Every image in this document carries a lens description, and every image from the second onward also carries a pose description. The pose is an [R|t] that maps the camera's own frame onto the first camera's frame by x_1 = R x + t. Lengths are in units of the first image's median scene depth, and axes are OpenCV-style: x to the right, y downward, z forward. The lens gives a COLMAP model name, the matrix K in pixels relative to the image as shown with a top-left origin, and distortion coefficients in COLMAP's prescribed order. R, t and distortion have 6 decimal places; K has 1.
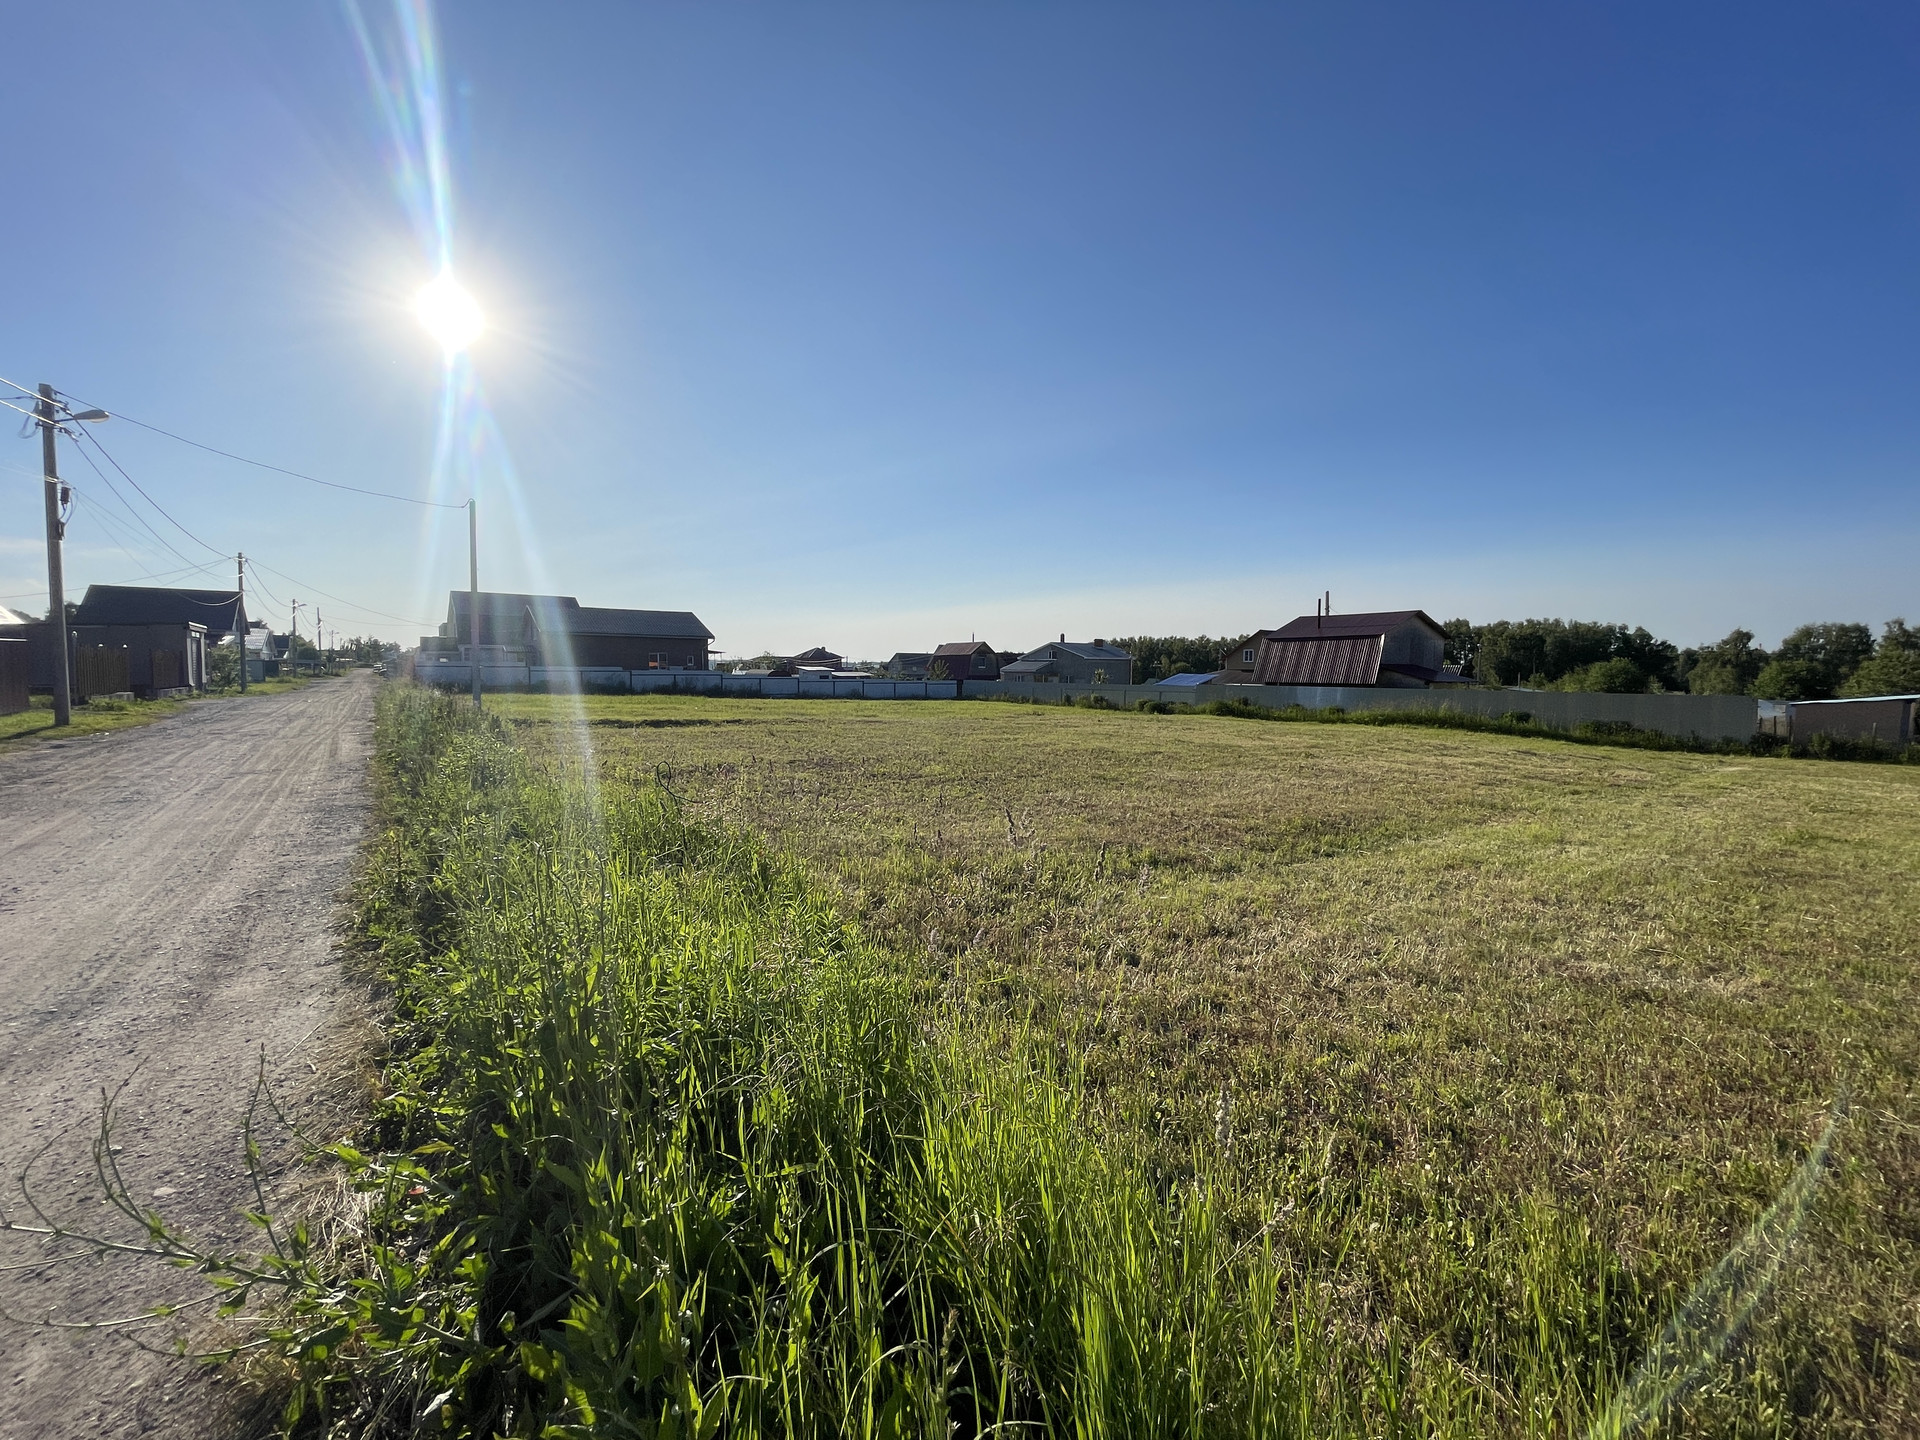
lens RADIAL K [[771.2, 0, 960.6], [0, 771.2, 732.0], [0, 0, 1]] dist [-0.004328, -0.000659]
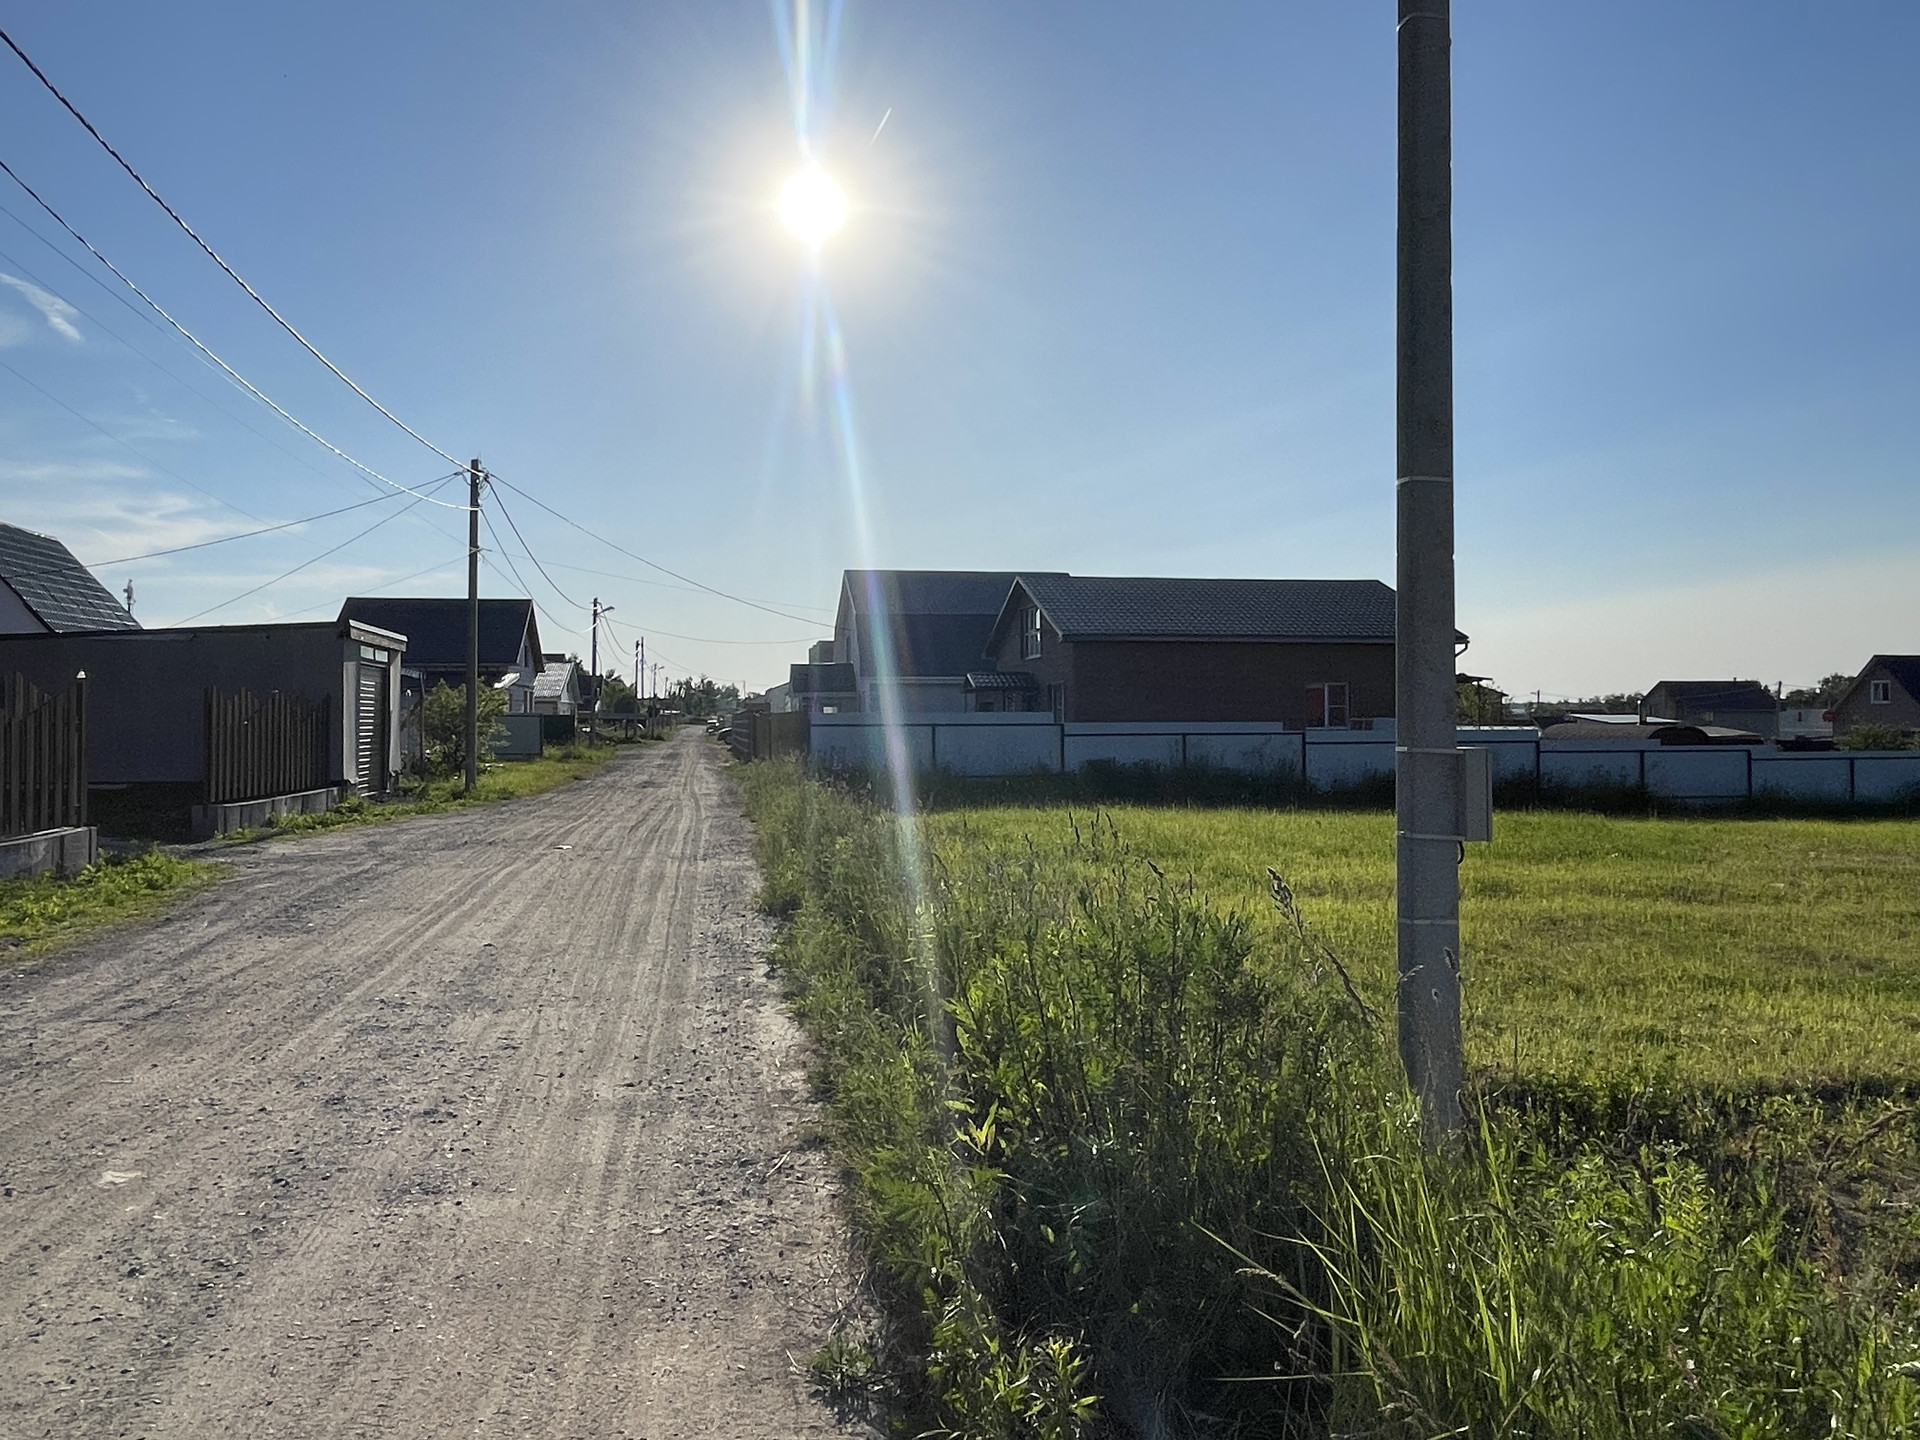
lens RADIAL K [[1359.1, 0, 960.6], [0, 1359.1, 718.8], [0, 0, 1]] dist [-0.003044, -0.000887]
pose [[0.894513, -0.011968, -0.446882, -0.161591], [-0.024285, 0.996865, -0.075308, -0.018994], [0.446382, 0.078217, 0.891418, 0.202306]]
